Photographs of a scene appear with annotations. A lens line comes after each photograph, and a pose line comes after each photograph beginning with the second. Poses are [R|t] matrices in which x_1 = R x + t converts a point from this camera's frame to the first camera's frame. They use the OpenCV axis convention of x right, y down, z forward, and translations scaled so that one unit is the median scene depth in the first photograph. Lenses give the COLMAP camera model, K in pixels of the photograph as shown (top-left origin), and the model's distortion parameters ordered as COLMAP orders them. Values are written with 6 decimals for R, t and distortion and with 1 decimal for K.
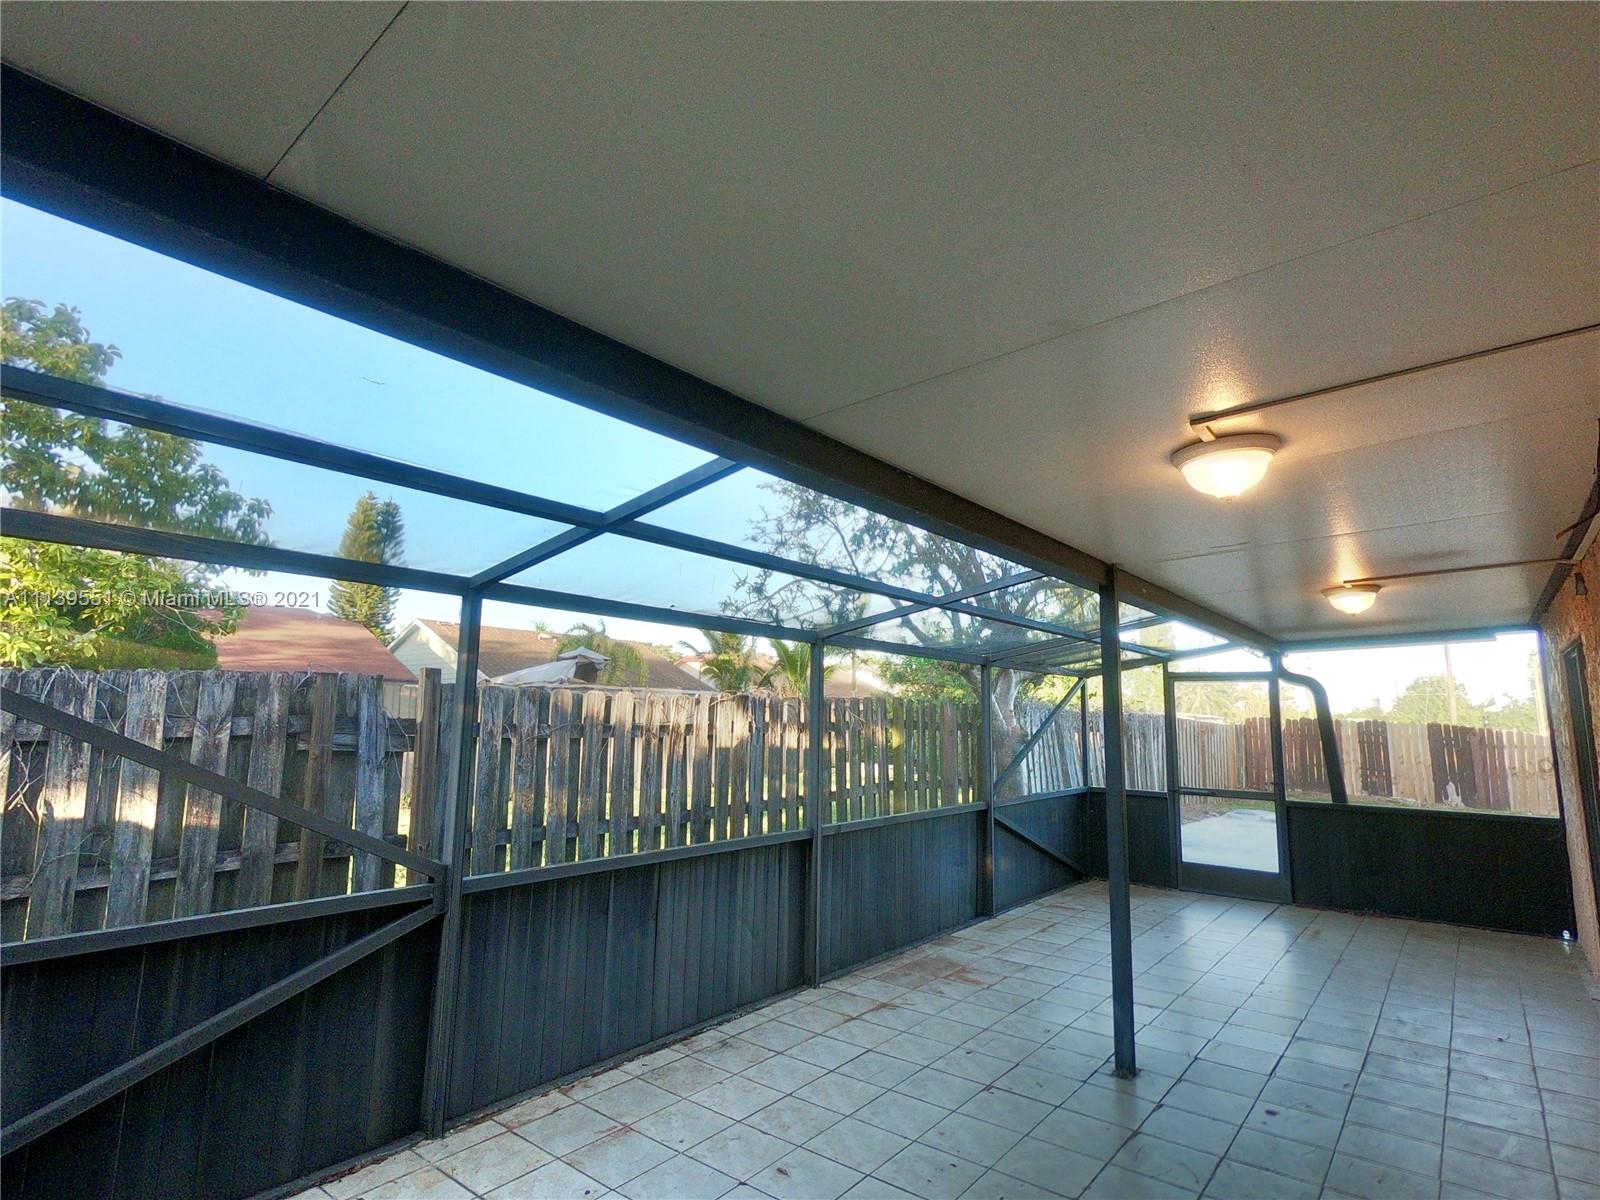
lens RADIAL K [[820.4, 0, 800.0], [0, 820.4, 600.0], [0, 0, 1]] dist [0.001393, 0.001681]
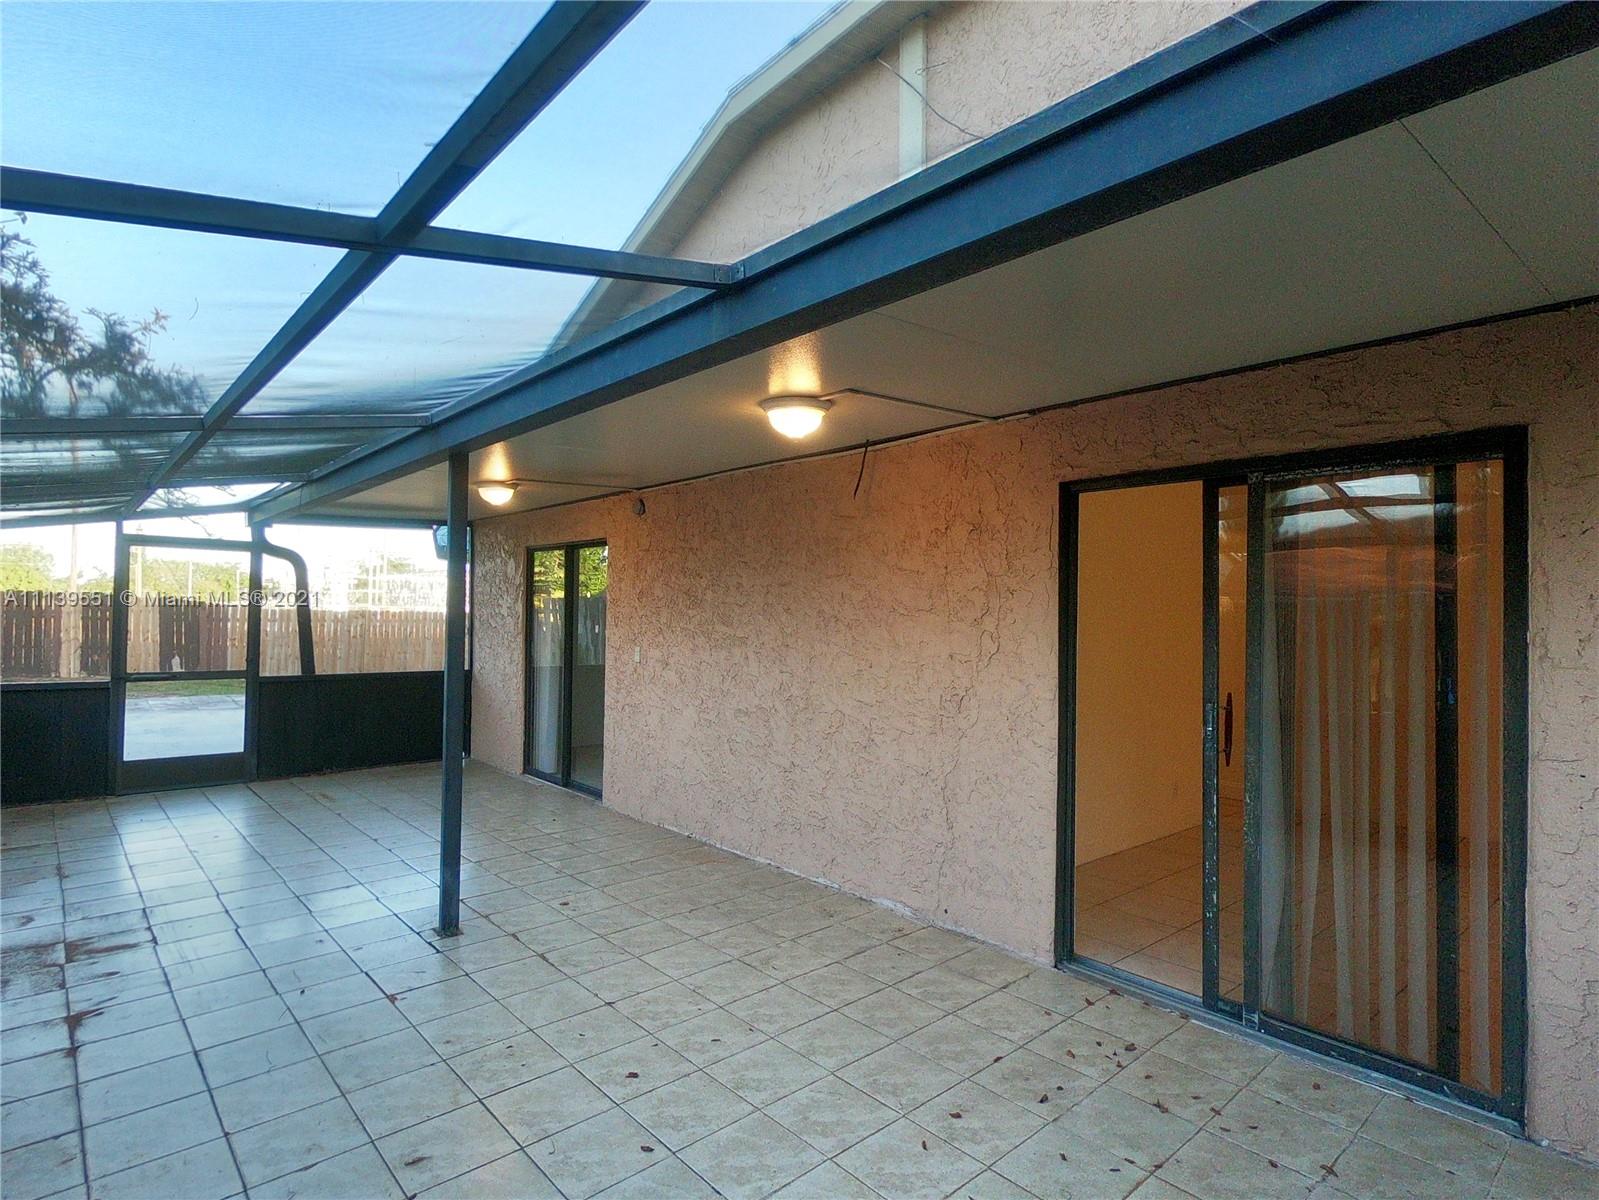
lens RADIAL K [[848.1, 0, 814.8], [0, 848.1, 600.1], [0, 0, 1]] dist [0.006497, -0.000573]
pose [[0.152515, 0.004694, 0.988290, -0.435785], [-0.152623, 0.988104, 0.018860, 0.055874], [-0.976445, -0.153712, 0.151418, 0.337299]]
